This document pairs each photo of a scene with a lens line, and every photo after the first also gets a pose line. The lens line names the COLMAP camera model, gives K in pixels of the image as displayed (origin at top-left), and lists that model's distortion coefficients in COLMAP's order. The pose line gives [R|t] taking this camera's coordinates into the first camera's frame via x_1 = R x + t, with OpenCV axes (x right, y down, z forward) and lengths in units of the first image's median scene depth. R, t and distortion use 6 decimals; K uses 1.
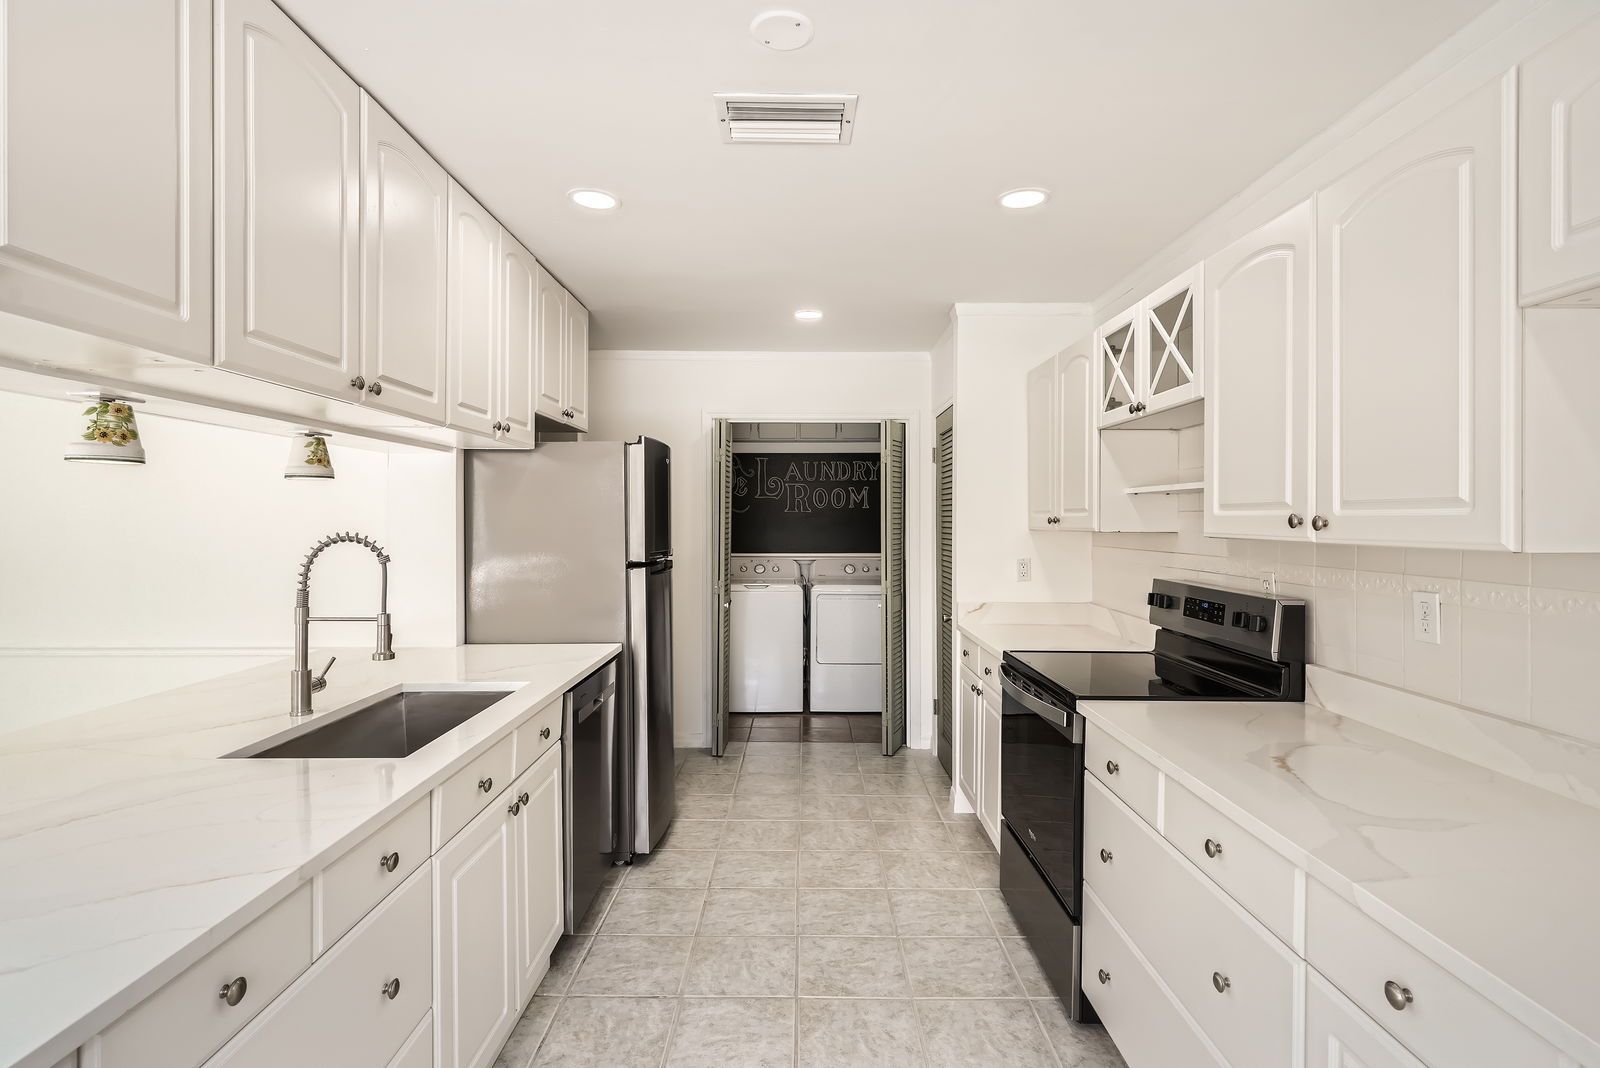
lens RADIAL K [[786.6, 0, 799.5], [0, 786.6, 532.3], [0, 0, 1]] dist [0.003417, -0.001544]
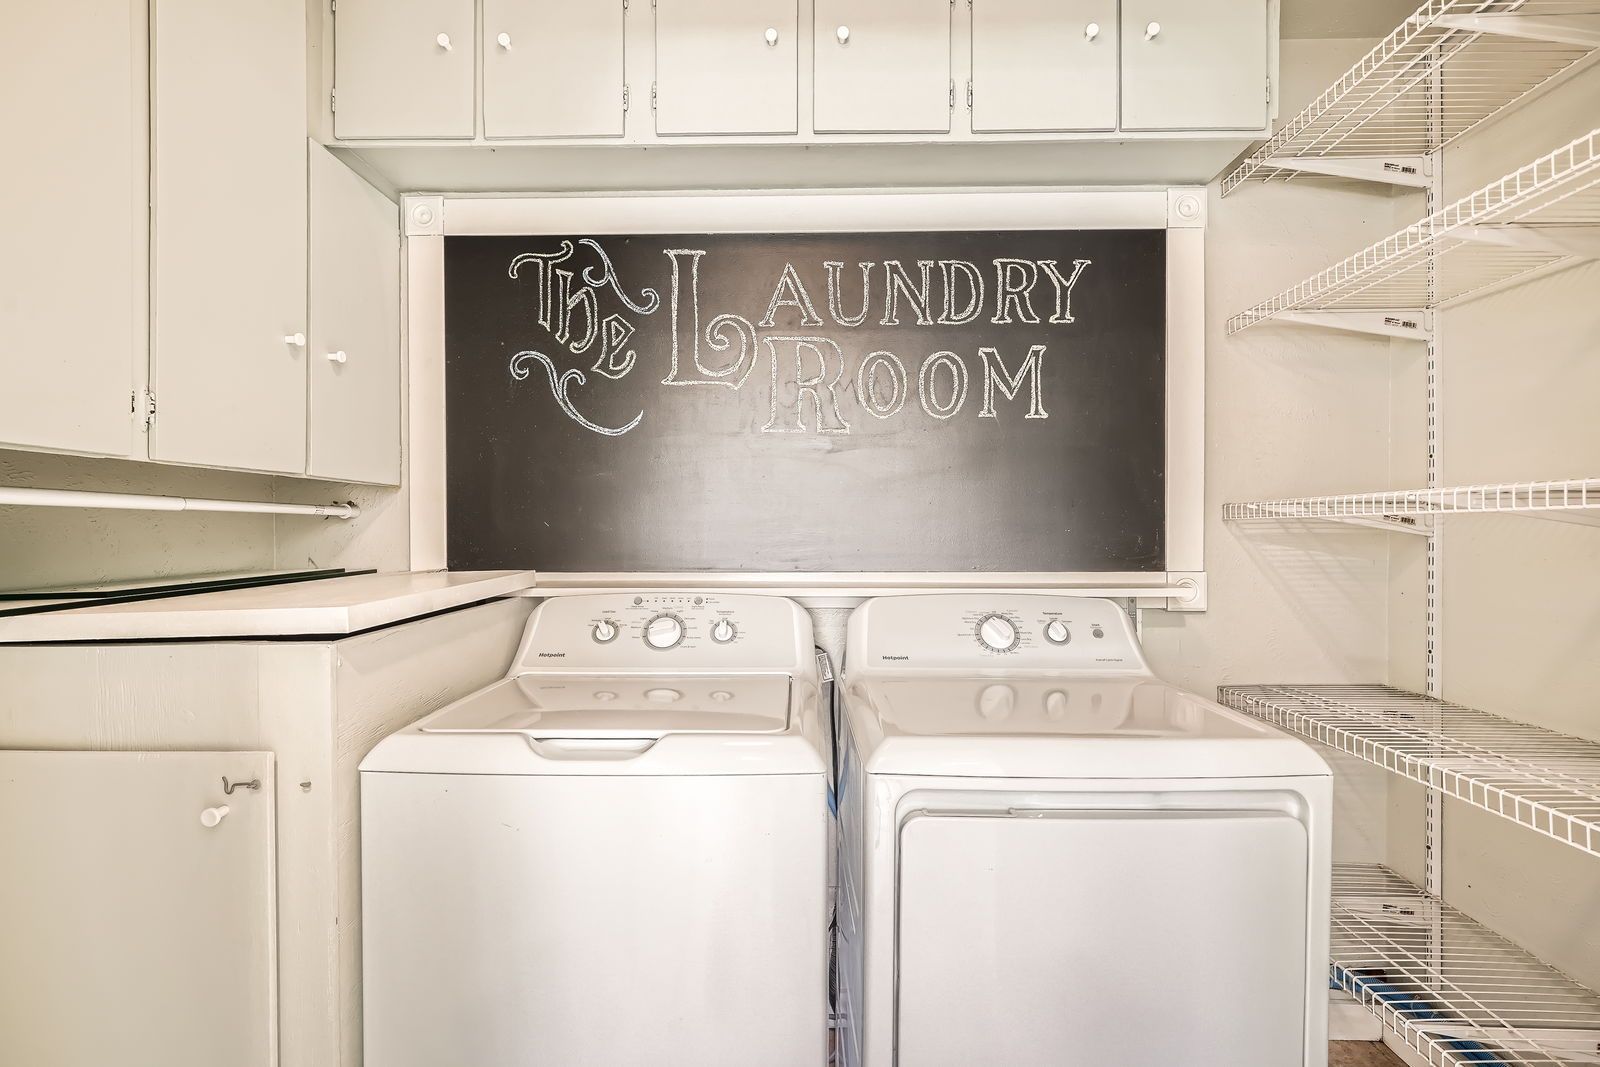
lens RADIAL K [[786.6, 0, 799.3], [0, 786.6, 532.4], [0, 0, 1]] dist [0.003417, -0.001544]
pose [[0.999753, -0.001201, -0.022205, 0.001901], [0.001215, 0.999999, 0.000647, 0.011939], [0.022204, -0.000674, 0.999753, 0.704605]]
